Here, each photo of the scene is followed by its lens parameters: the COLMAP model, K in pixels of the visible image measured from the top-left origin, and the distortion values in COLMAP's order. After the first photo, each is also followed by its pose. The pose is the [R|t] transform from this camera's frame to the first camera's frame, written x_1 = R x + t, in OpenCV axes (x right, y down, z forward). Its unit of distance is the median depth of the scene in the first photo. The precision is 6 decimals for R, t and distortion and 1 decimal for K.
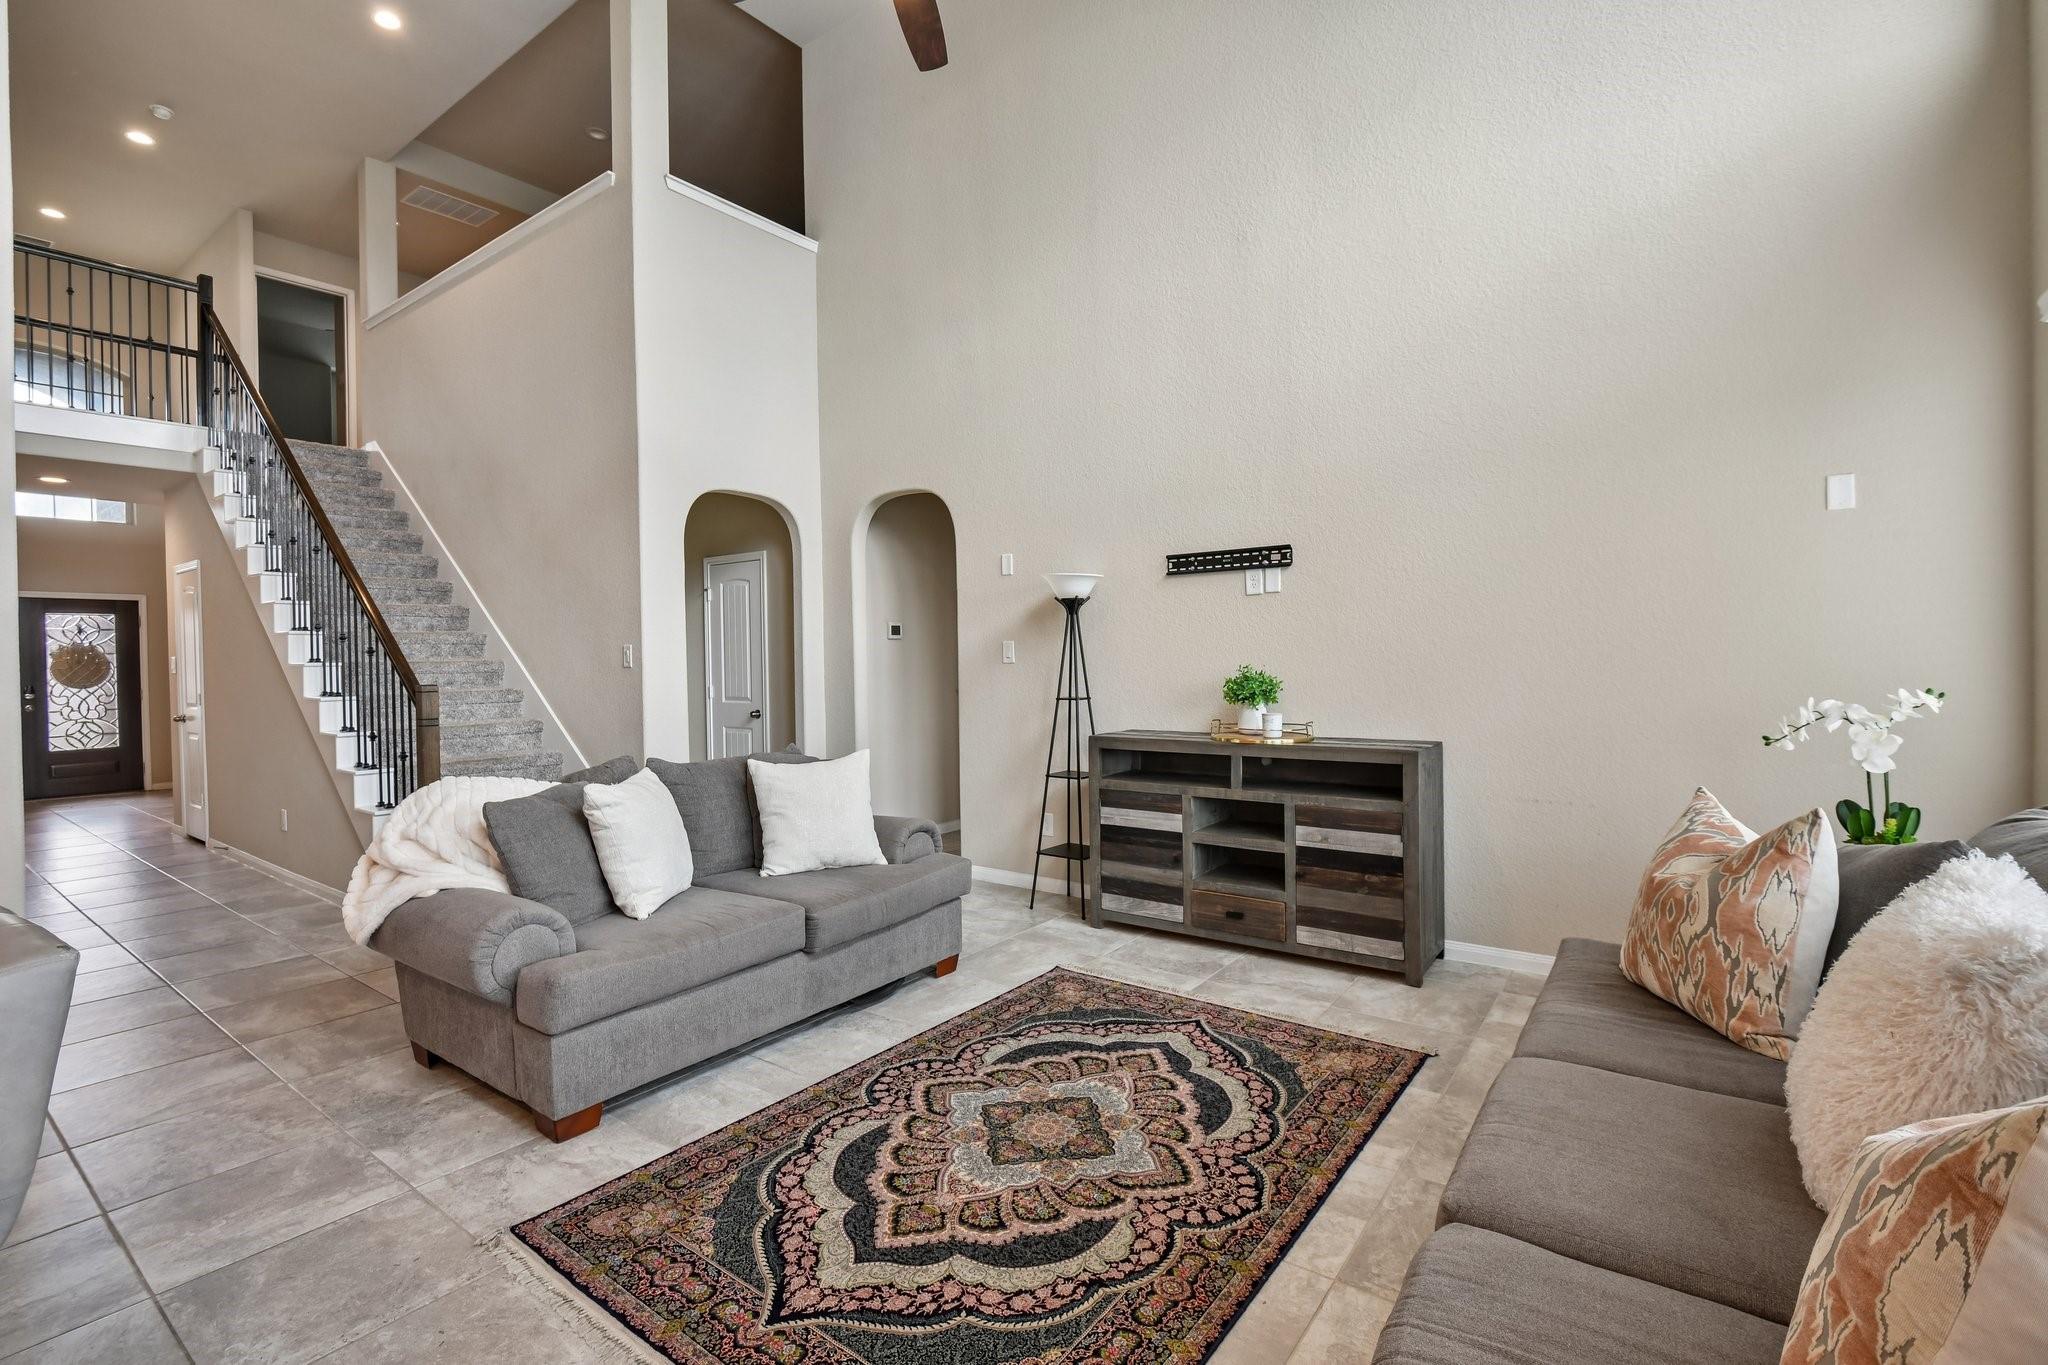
lens RADIAL K [[928.6, 0, 1021.6], [0, 928.6, 666.8], [0, 0, 1]] dist [-0.008825, -0.005184]
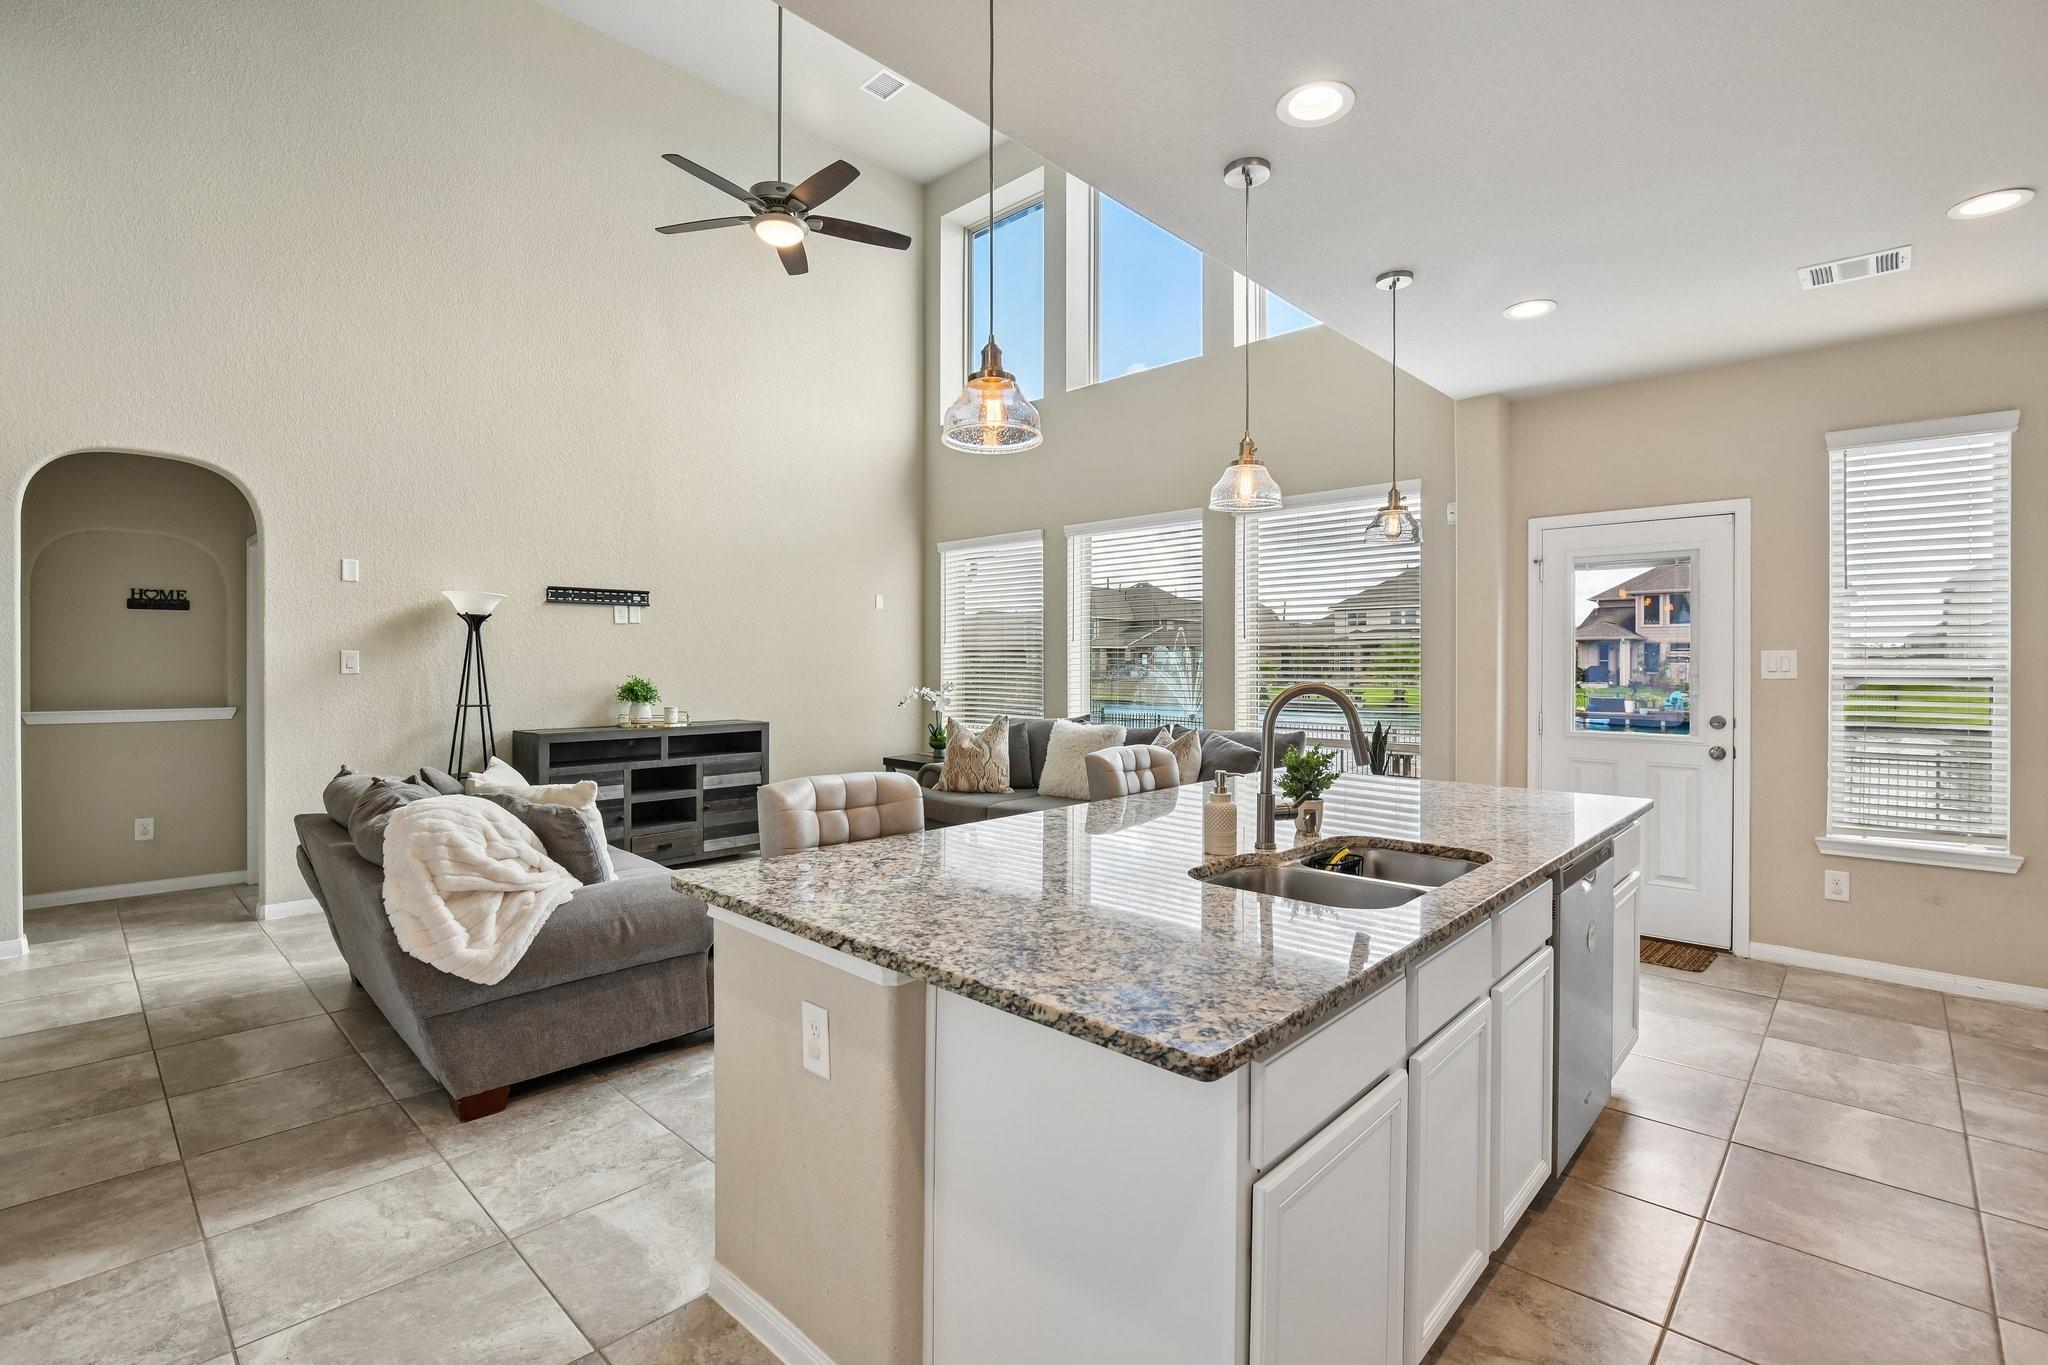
lens RADIAL K [[928.6, 0, 1024.2], [0, 928.6, 660.5], [0, 0, 1]] dist [-0.008825, -0.005184]
pose [[0.125879, 0.018020, 0.991882, -1.377211], [0.011863, 0.999736, -0.019668, 0.014360], [-0.991975, 0.014242, 0.125632, 0.309357]]
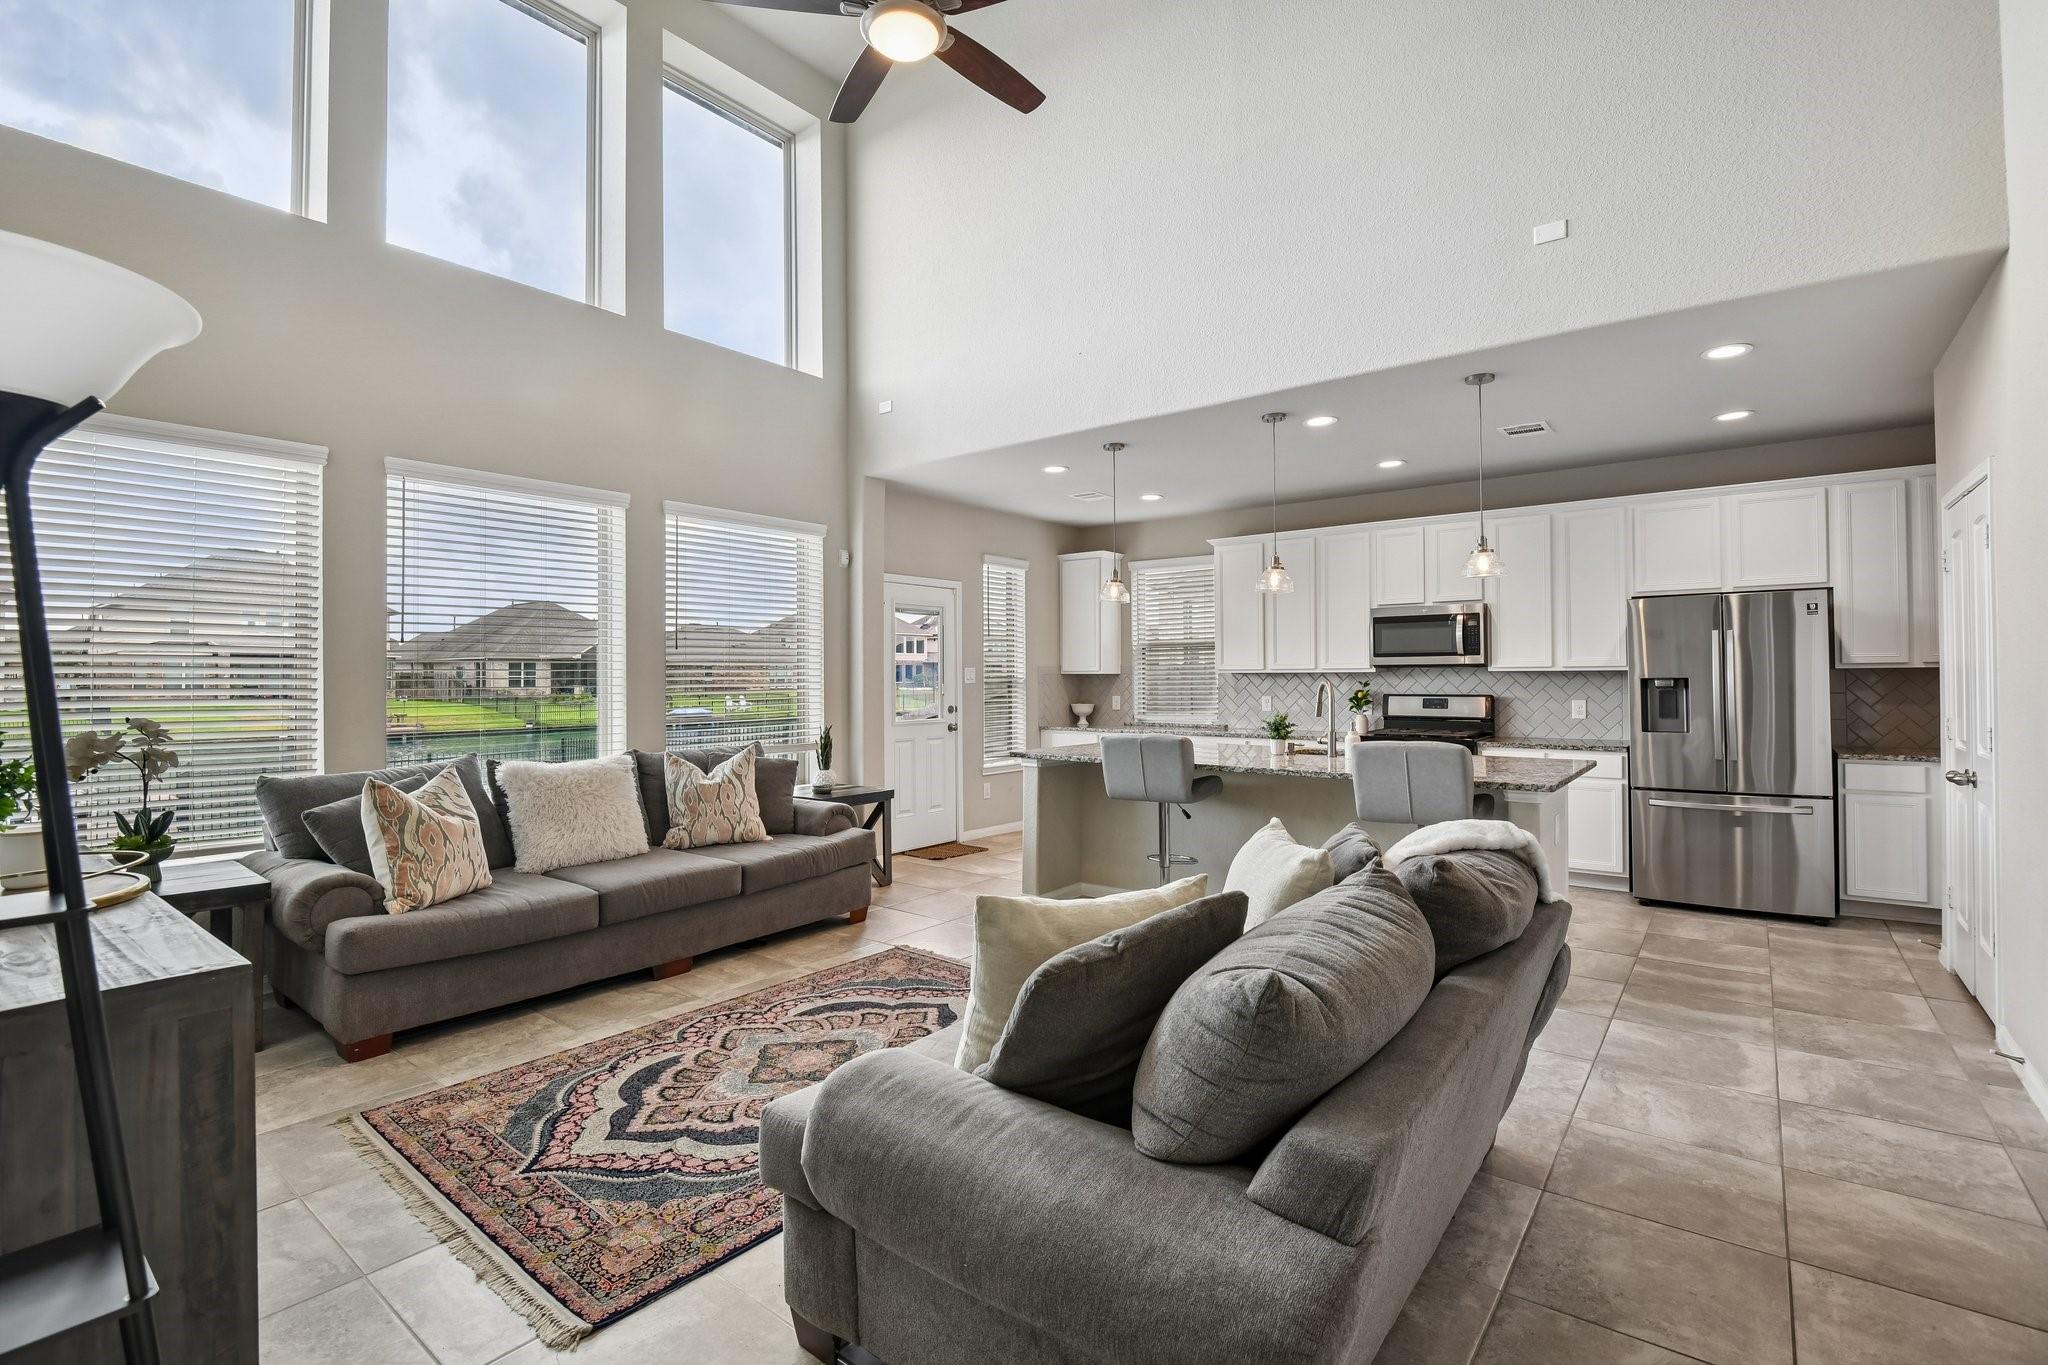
lens RADIAL K [[928.6, 0, 1018.4], [0, 928.6, 664.8], [0, 0, 1]] dist [-0.008825, -0.005184]
pose [[-0.999038, 0.021934, 0.037982, -0.244266], [0.022019, 0.999756, 0.001823, -0.020123], [-0.037932, 0.002658, -0.999277, 1.706941]]
